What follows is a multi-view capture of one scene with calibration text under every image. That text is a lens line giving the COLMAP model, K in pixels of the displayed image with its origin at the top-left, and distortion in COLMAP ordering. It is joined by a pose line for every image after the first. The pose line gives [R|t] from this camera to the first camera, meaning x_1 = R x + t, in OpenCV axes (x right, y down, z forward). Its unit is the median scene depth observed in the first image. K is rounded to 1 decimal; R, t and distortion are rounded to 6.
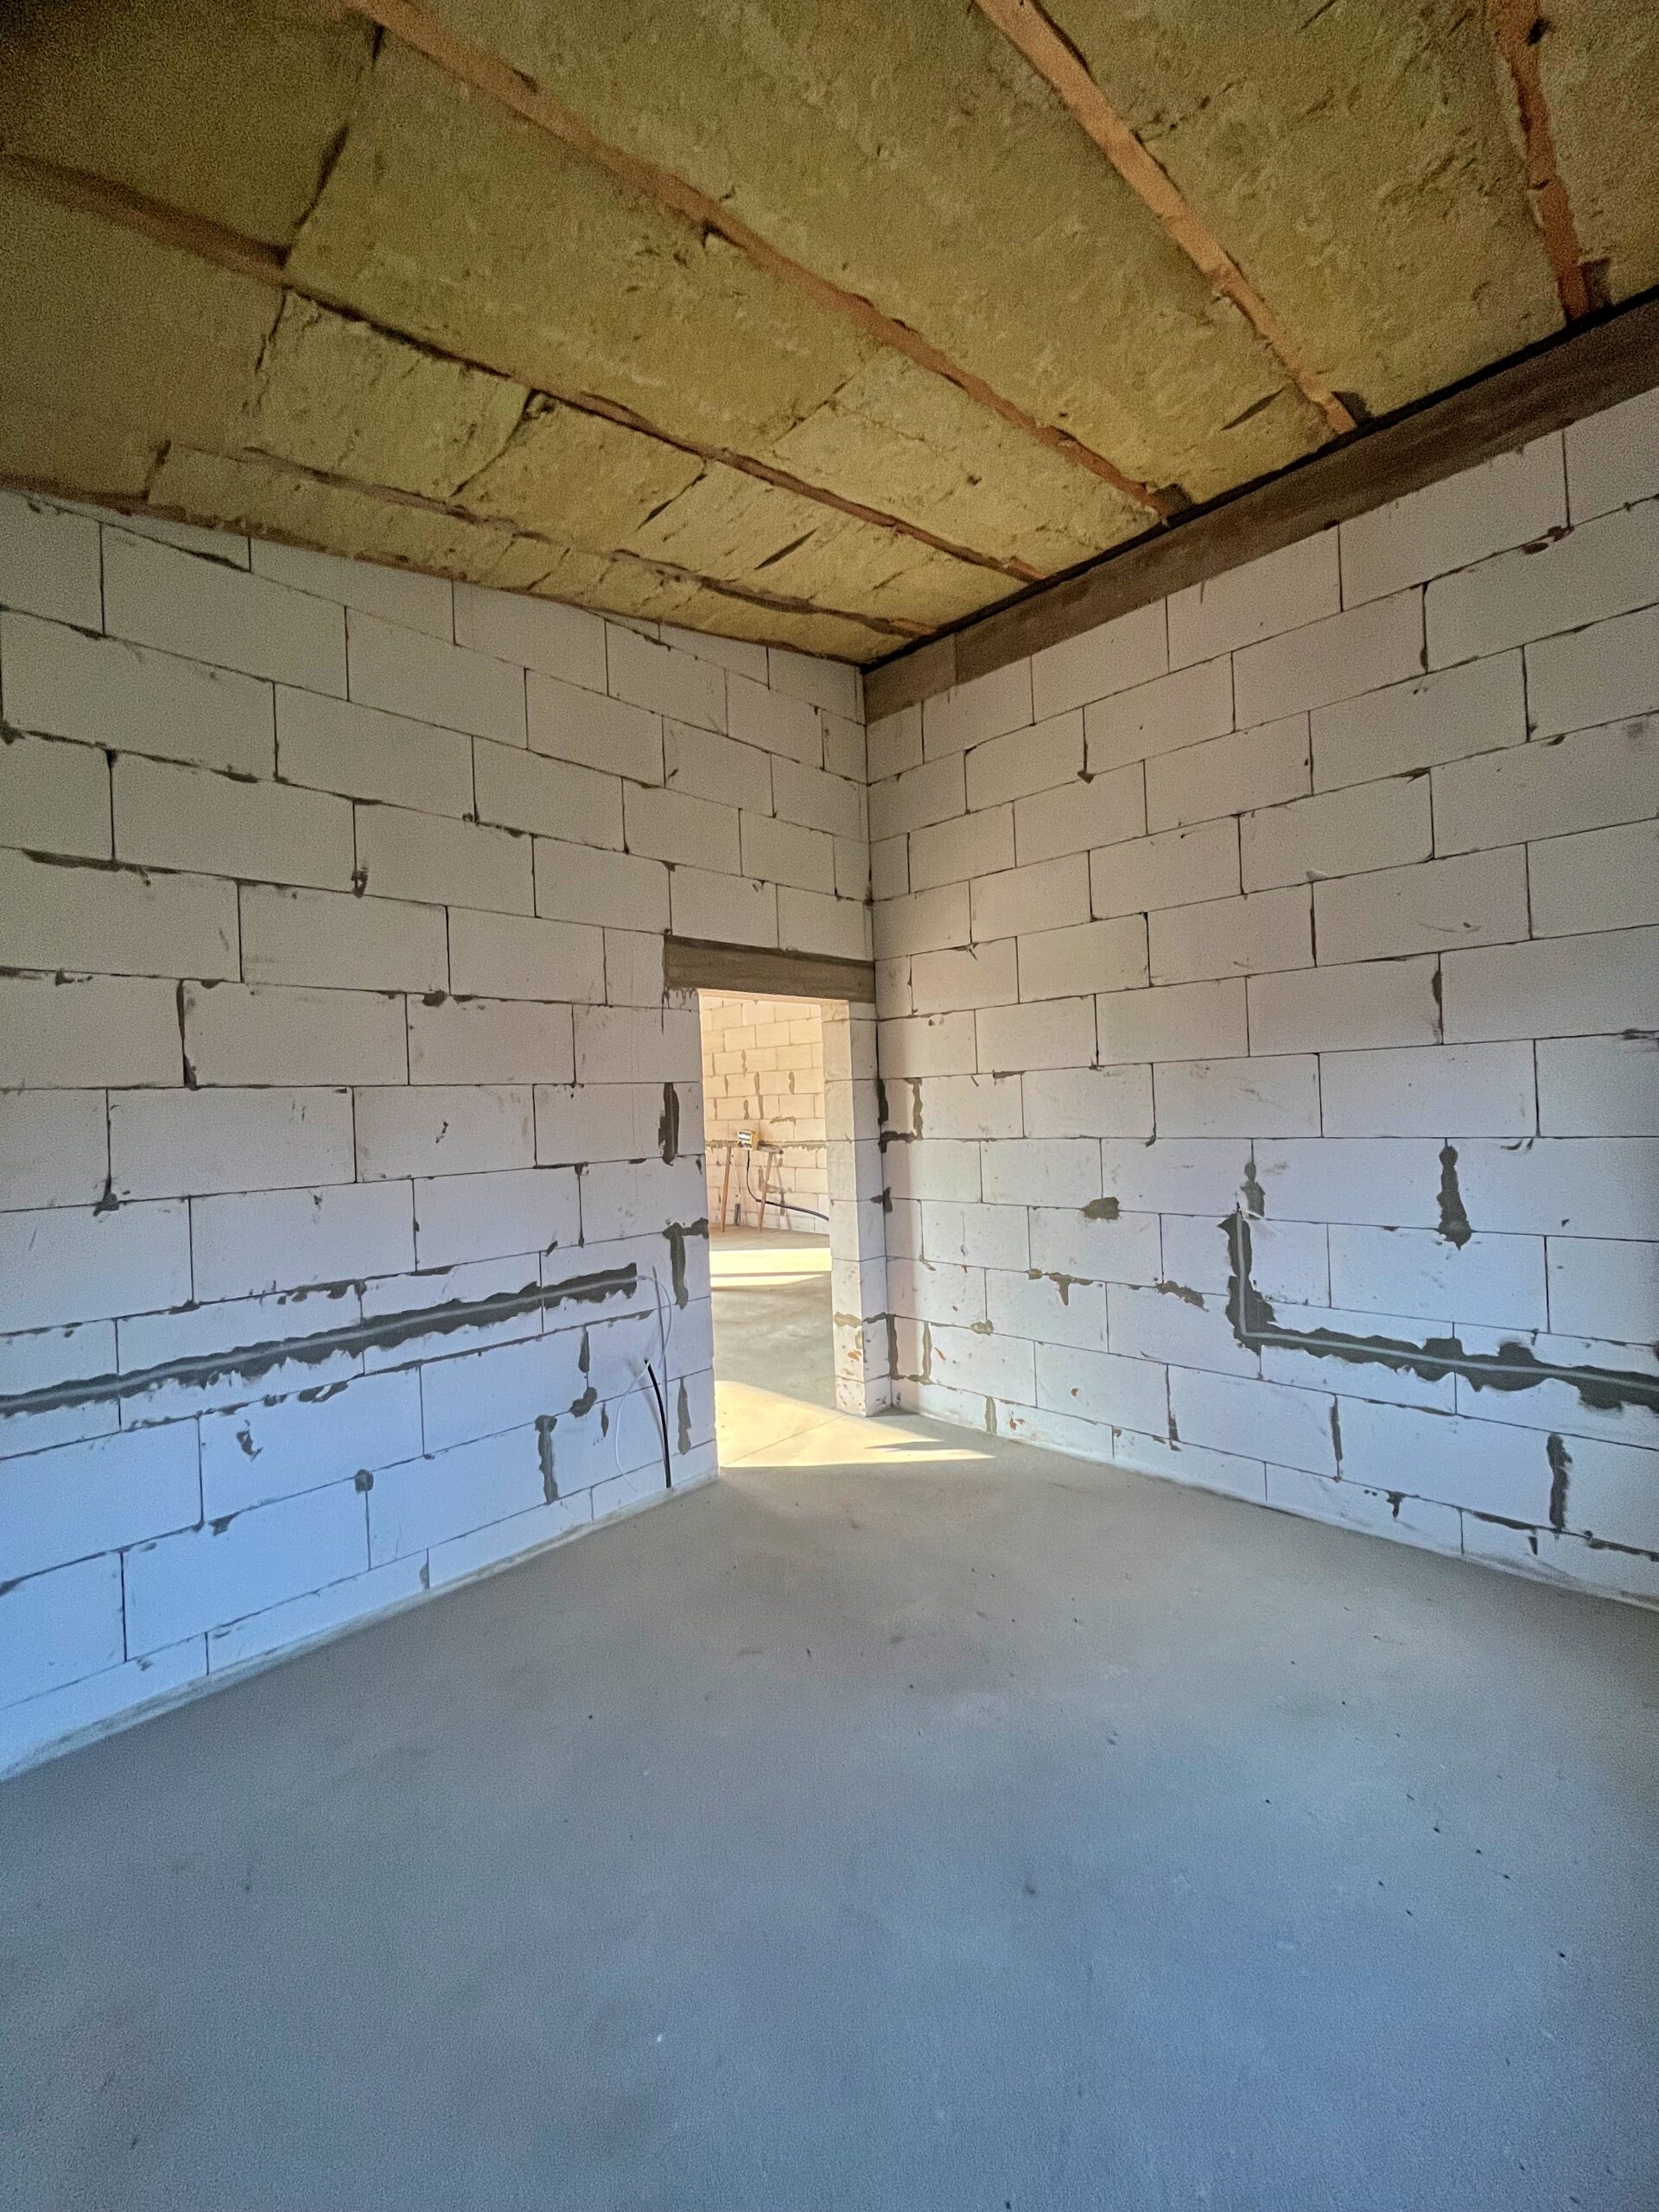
lens RADIAL K [[882.1, 0, 821.7], [0, 882.1, 1107.7], [0, 0, 1]] dist [-0.003197, 0.001151]
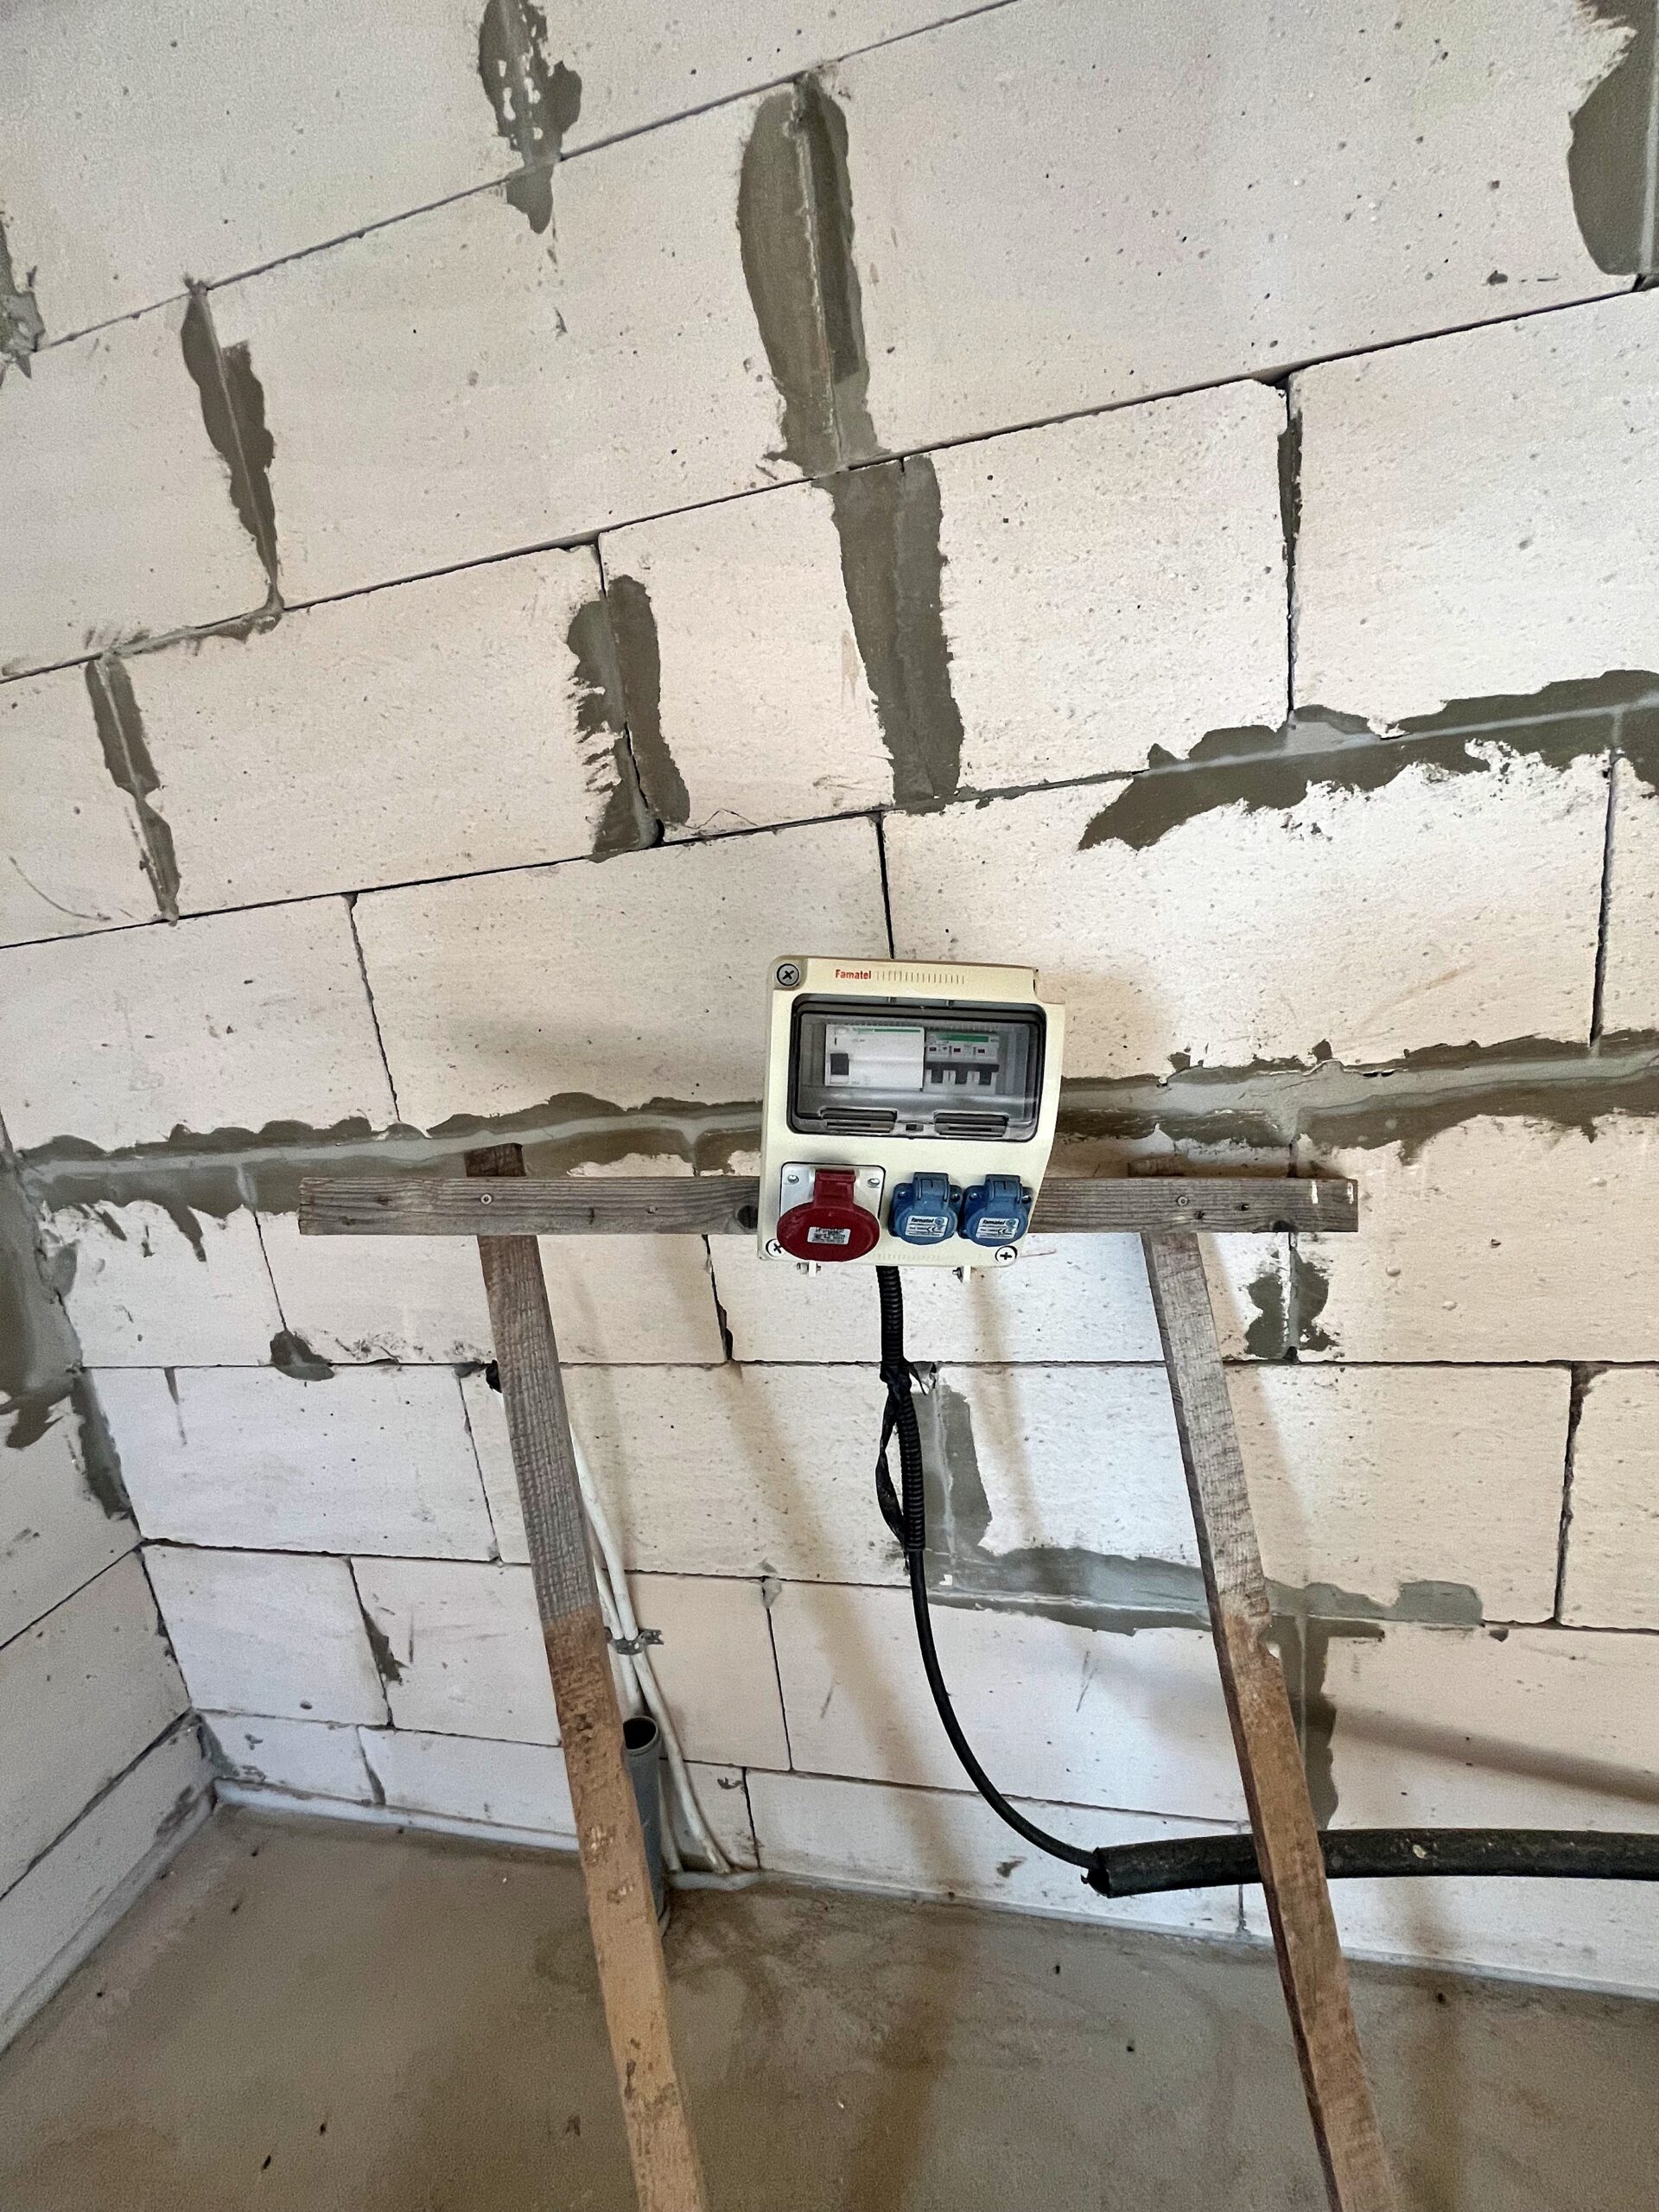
lens RADIAL K [[882.1, 0, 824.1], [0, 882.1, 1108.2], [0, 0, 1]] dist [-0.003197, 0.001151]
pose [[0.841810, -0.178381, 0.509447, -0.119253], [0.084281, 0.975677, 0.202364, 0.022489], [-0.533153, -0.127416, 0.836369, 0.937429]]
